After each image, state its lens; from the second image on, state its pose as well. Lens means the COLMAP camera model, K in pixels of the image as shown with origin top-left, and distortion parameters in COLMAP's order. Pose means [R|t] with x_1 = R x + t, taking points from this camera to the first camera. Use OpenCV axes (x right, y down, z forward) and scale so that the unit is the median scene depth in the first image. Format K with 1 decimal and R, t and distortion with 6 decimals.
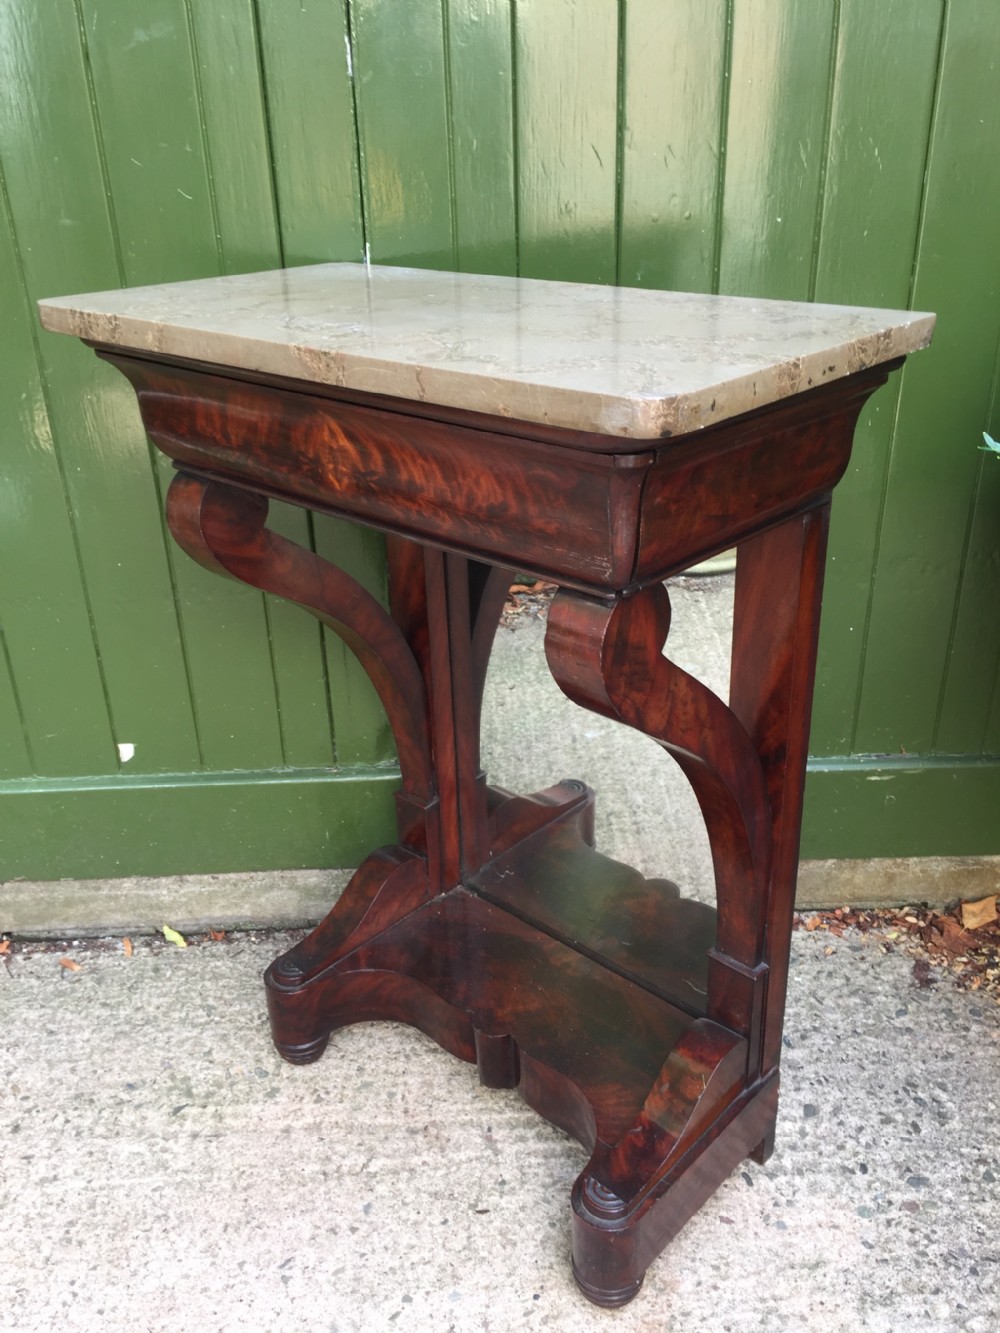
lens RADIAL K [[1152.2, 0, 502.0], [0, 1152.2, 668.0], [0, 0, 1]] dist [0.091140, -0.132375]
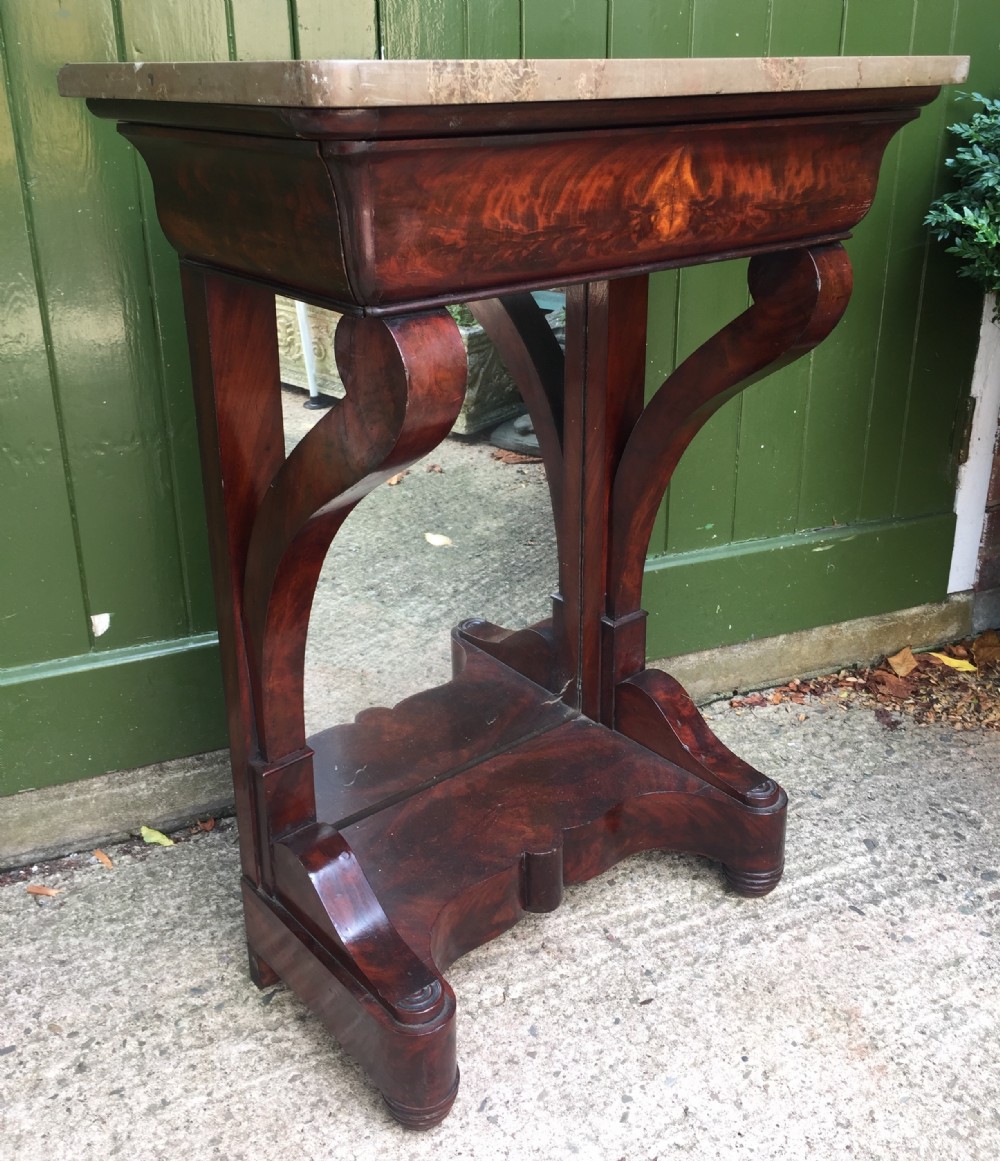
lens RADIAL K [[1147.0, 0, 503.3], [0, 1147.0, 498.0], [0, 0, 1]] dist [0.091779, -0.137584]
pose [[0.933746, -0.107968, 0.341266, -0.370482], [0.140537, 0.987445, -0.072126, 0.094981], [-0.329194, 0.115307, 0.937196, 0.078812]]
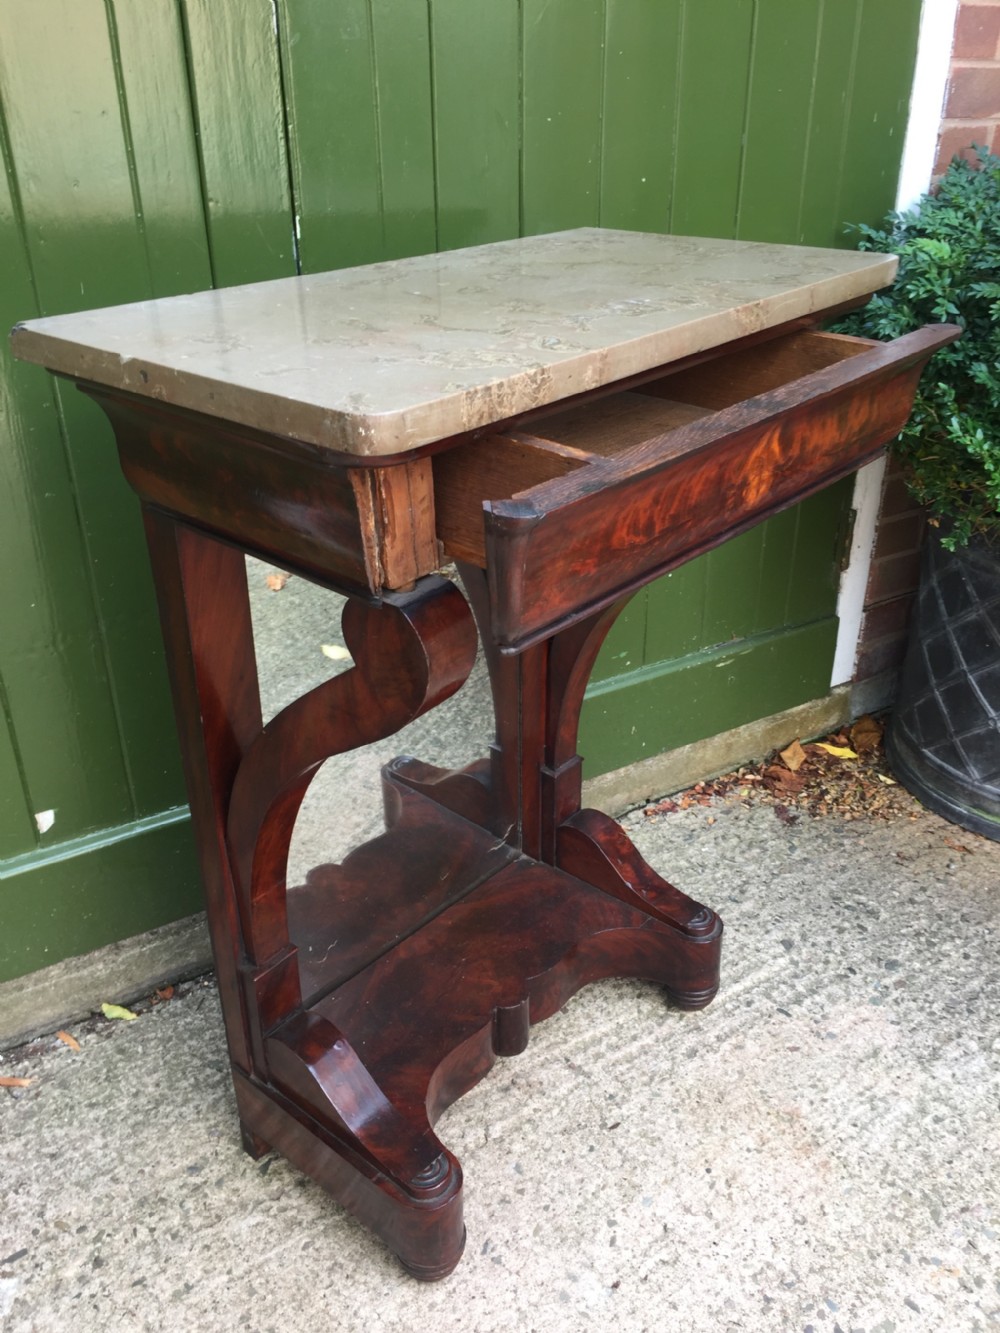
lens RADIAL K [[1144.2, 0, 501.2], [0, 1144.2, 664.7], [0, 0, 1]] dist [0.072202, -0.110999]
pose [[0.866590, -0.216341, 0.449686, -0.442046], [0.202578, 0.976059, 0.079187, -0.046884], [-0.456052, 0.022474, 0.889669, 0.087125]]
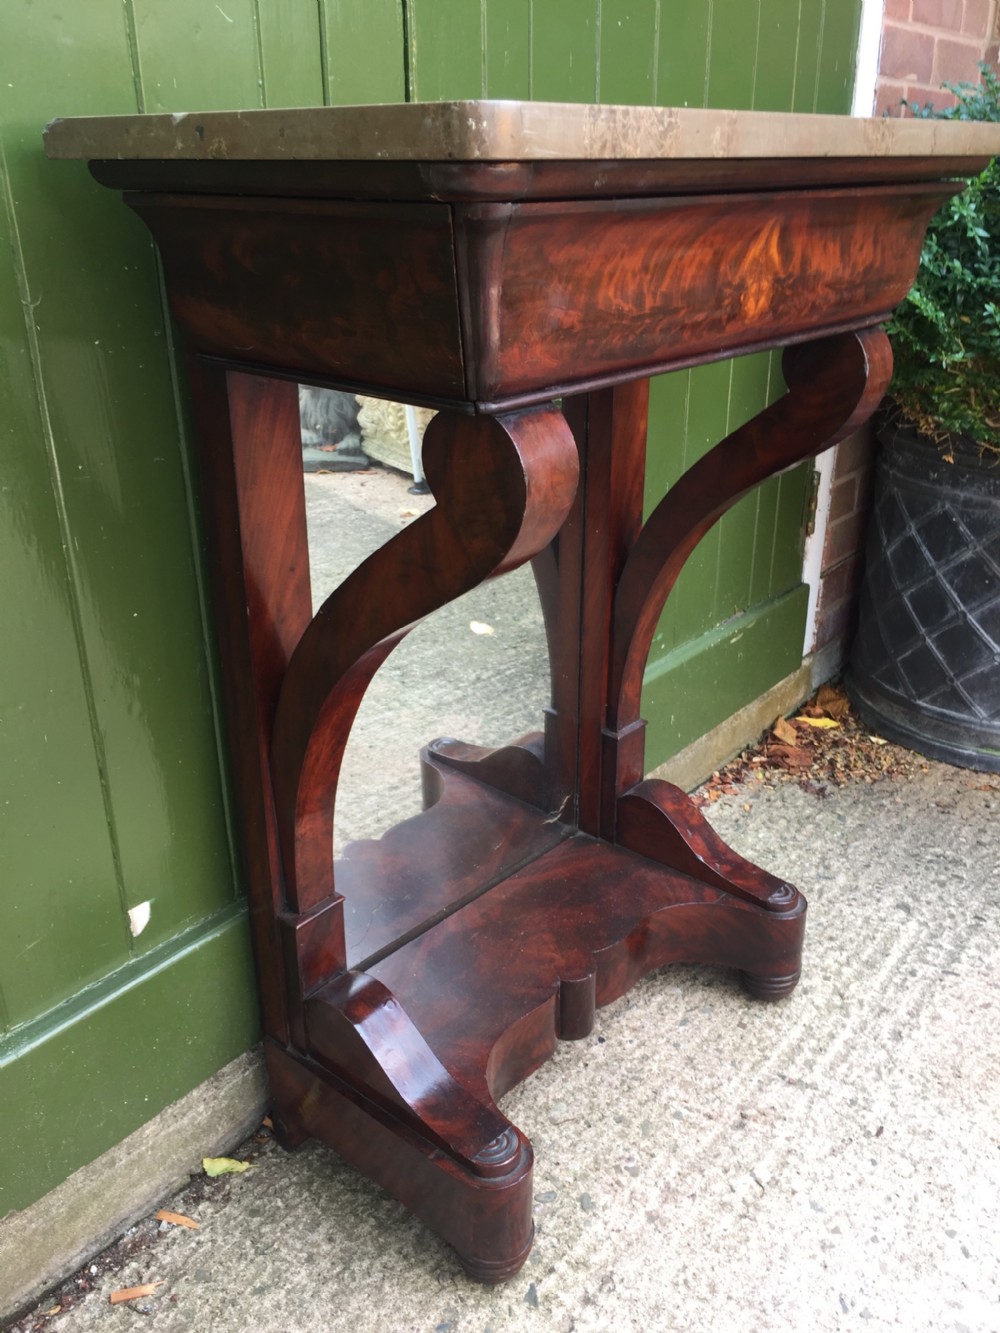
lens RADIAL K [[1152.2, 0, 502.0], [0, 1152.2, 668.0], [0, 0, 1]] dist [0.091140, -0.132375]
pose [[0.644202, -0.288400, 0.708399, -0.688610], [0.322060, 0.942357, 0.090774, -0.058220], [-0.693744, 0.169670, 0.699951, 0.443843]]
